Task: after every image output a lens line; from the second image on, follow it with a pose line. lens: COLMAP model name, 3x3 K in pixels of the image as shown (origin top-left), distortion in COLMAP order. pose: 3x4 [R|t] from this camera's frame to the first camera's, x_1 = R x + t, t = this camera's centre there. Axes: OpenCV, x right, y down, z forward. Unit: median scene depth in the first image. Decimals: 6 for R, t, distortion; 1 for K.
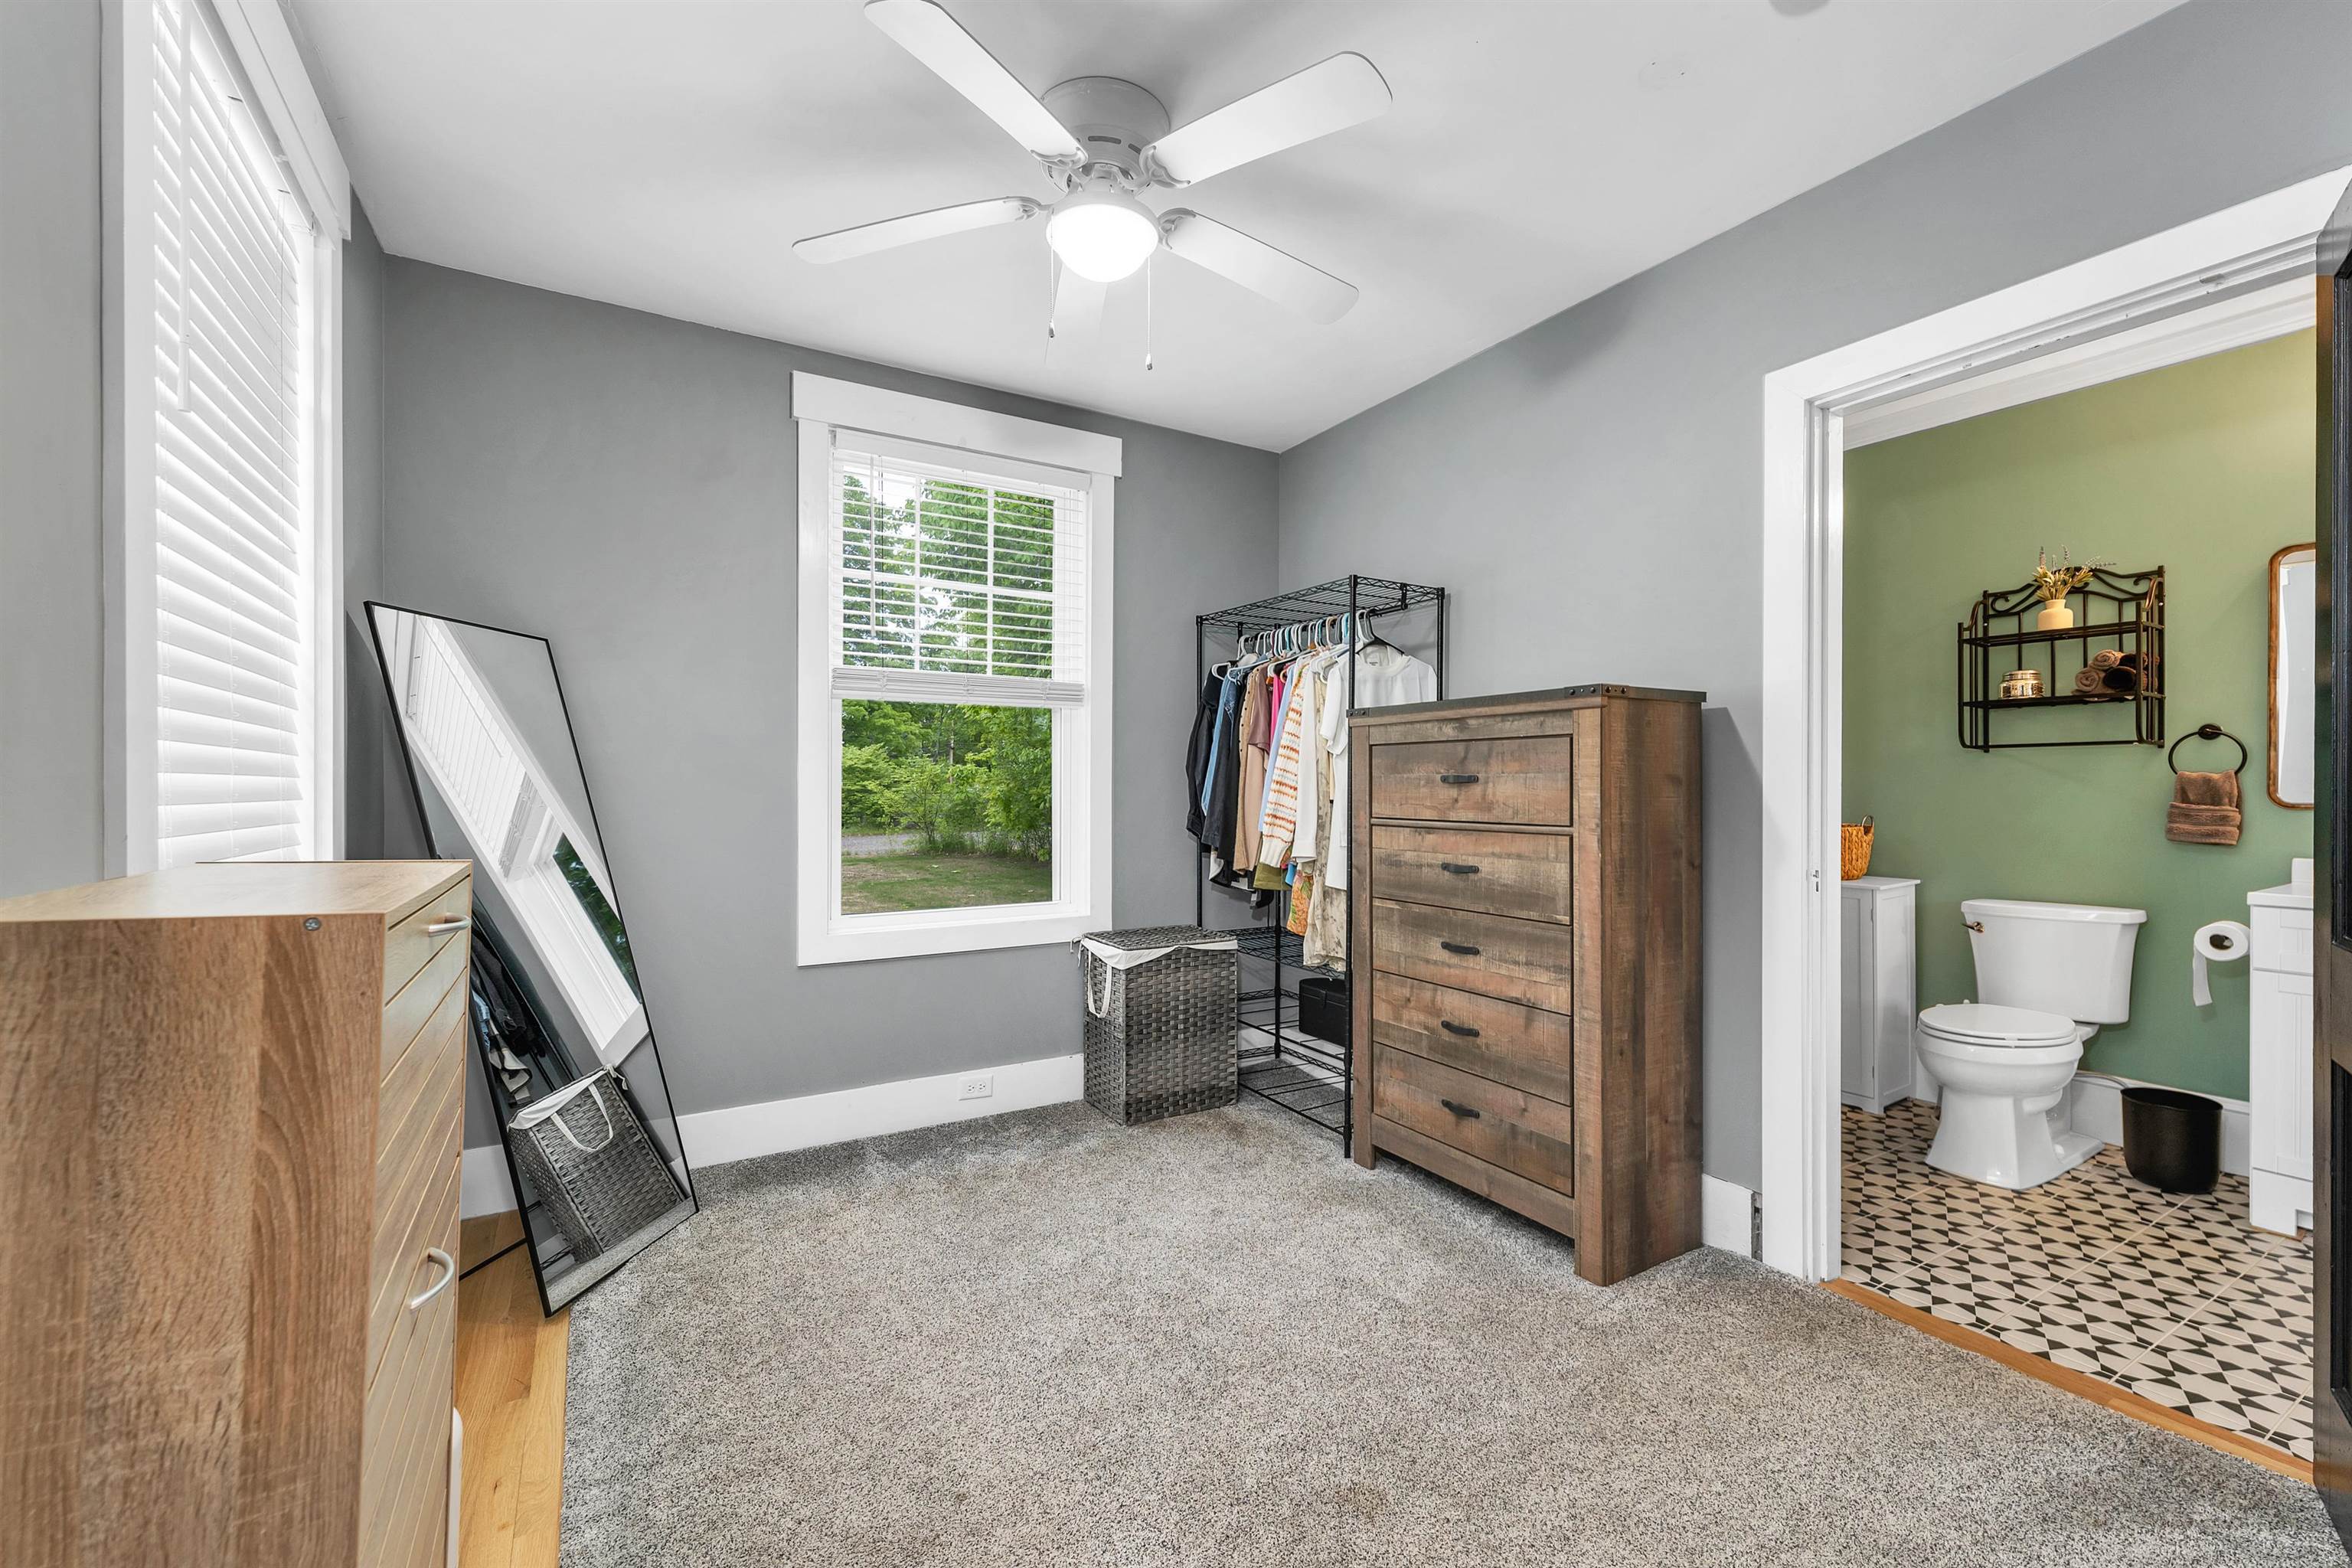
lens RADIAL K [[997.4, 0, 1182.0], [0, 997.4, 785.0], [0, 0, 1]] dist [0.009490, -0.001049]
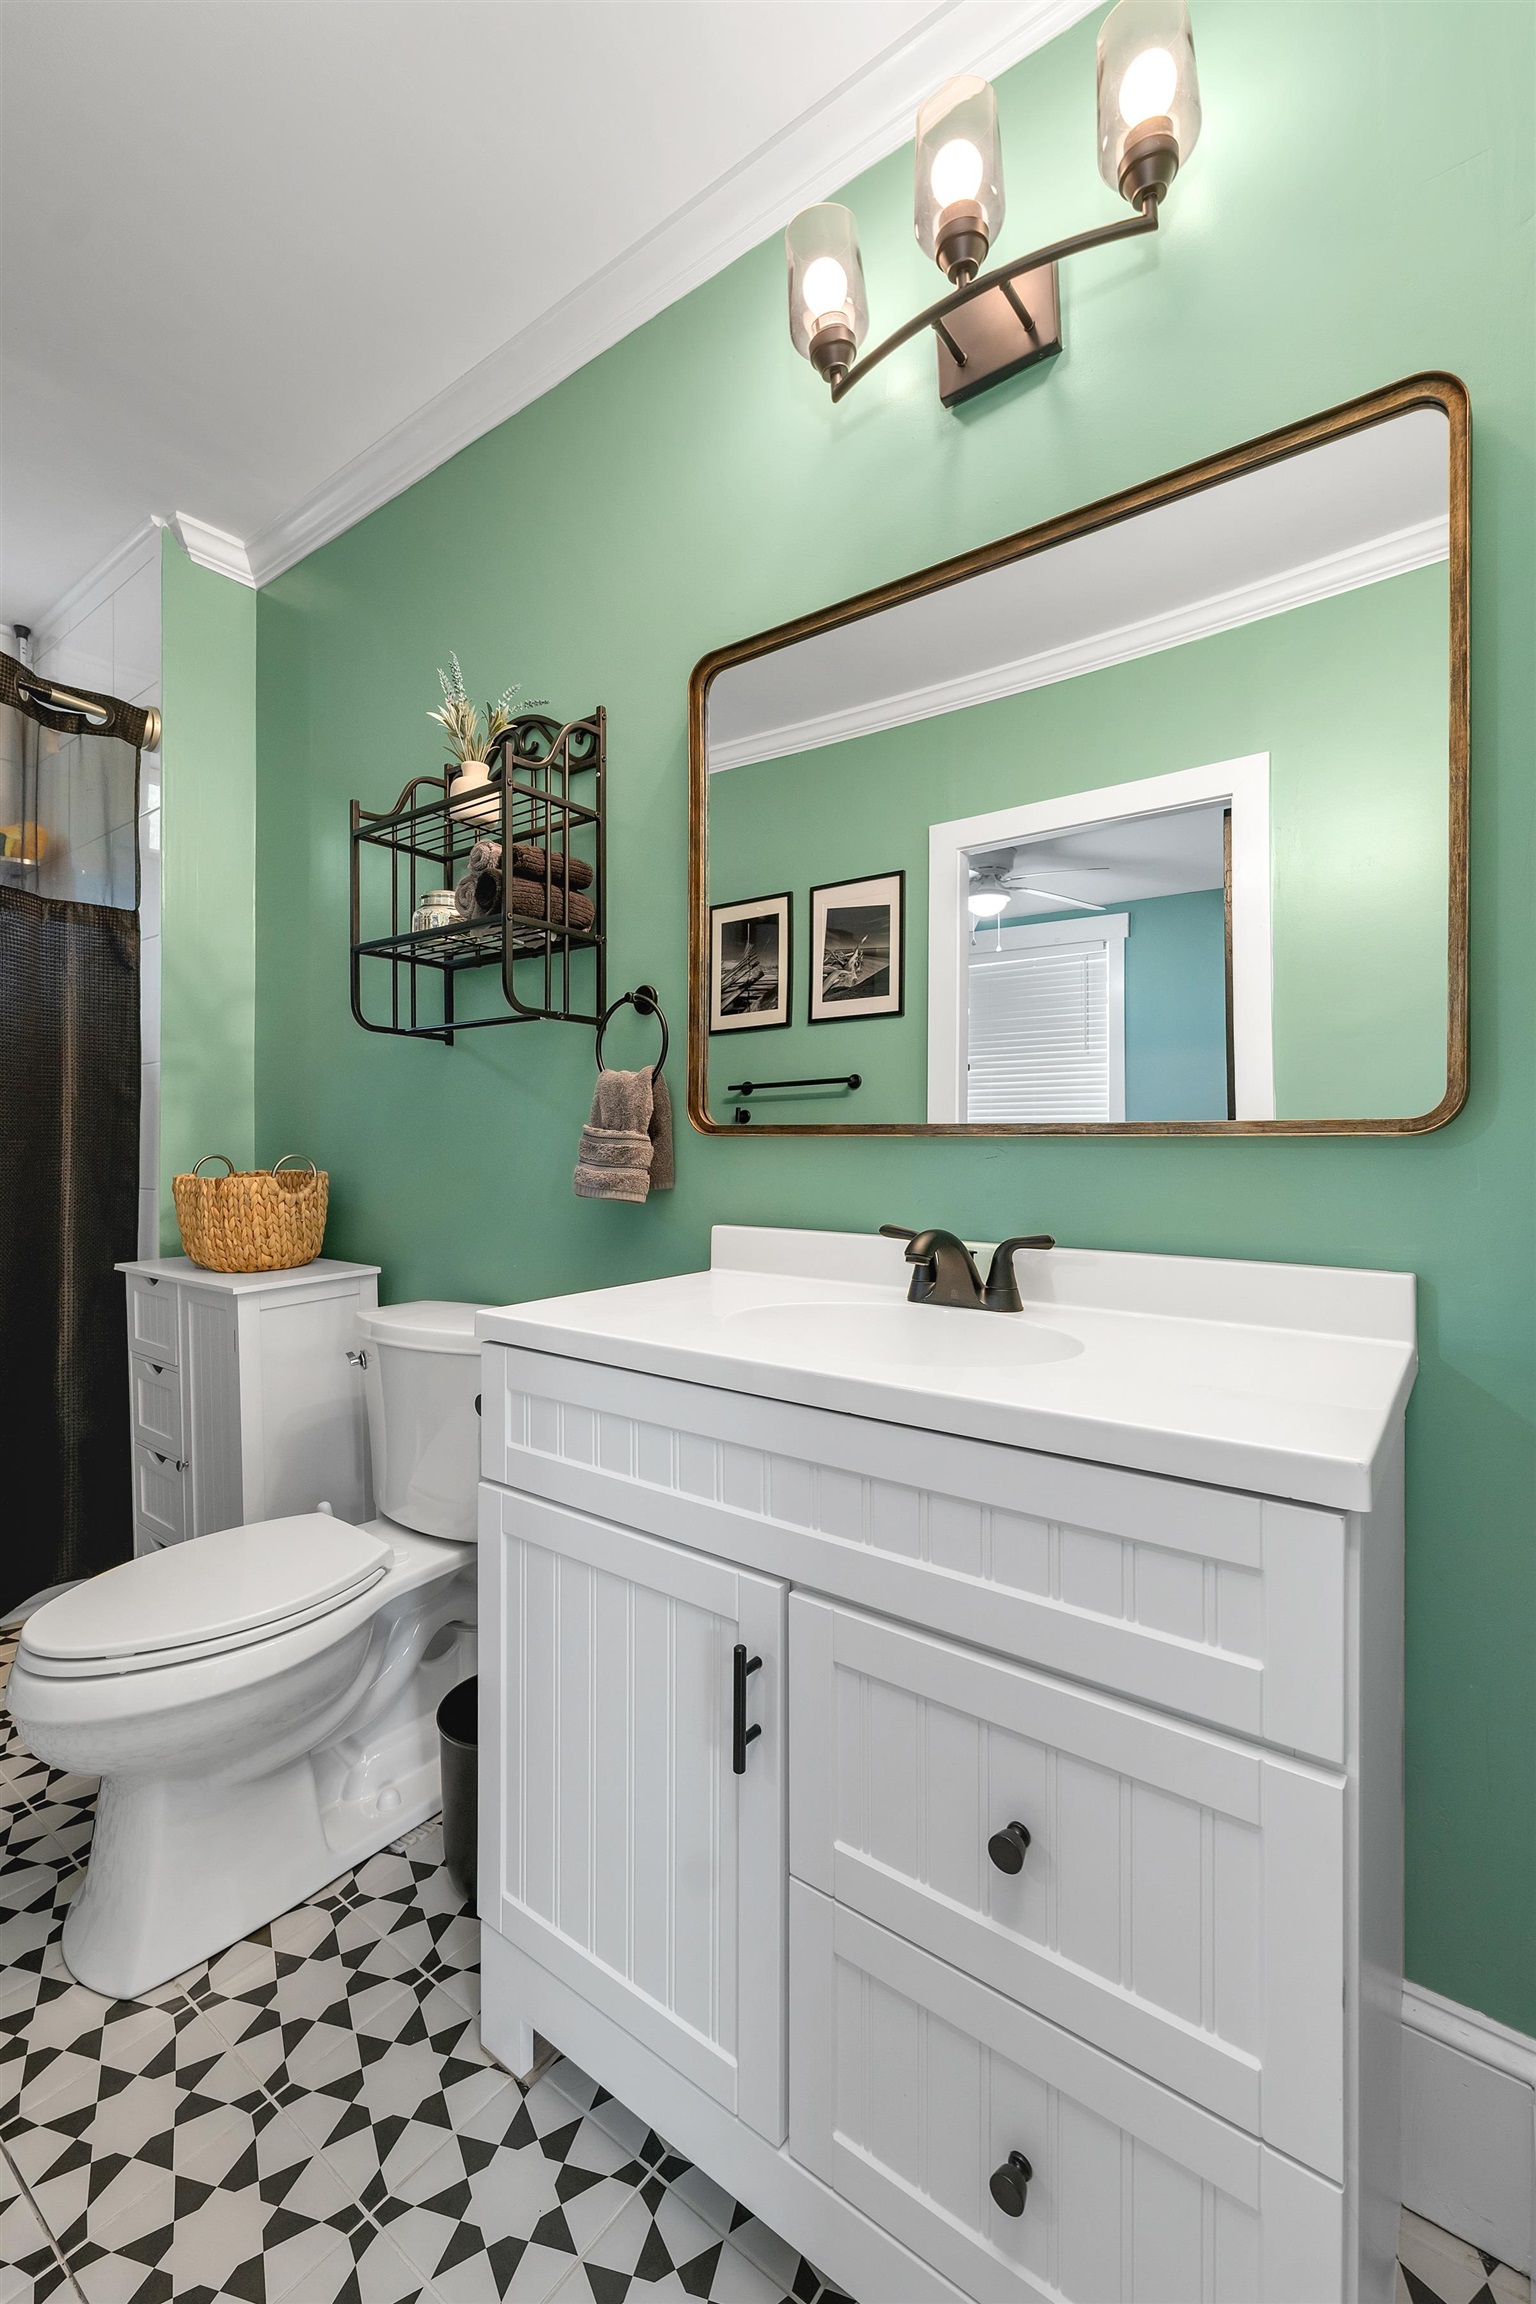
lens RADIAL K [[977.0, 0, 773.6], [0, 977.0, 1134.3], [0, 0, 1]] dist [0.009490, -0.001049]
pose [[0.927602, -0.002732, 0.373560, 0.904256], [0.001319, 0.999991, 0.004038, 0.019794], [-0.373567, -0.003253, 0.927597, 0.476507]]
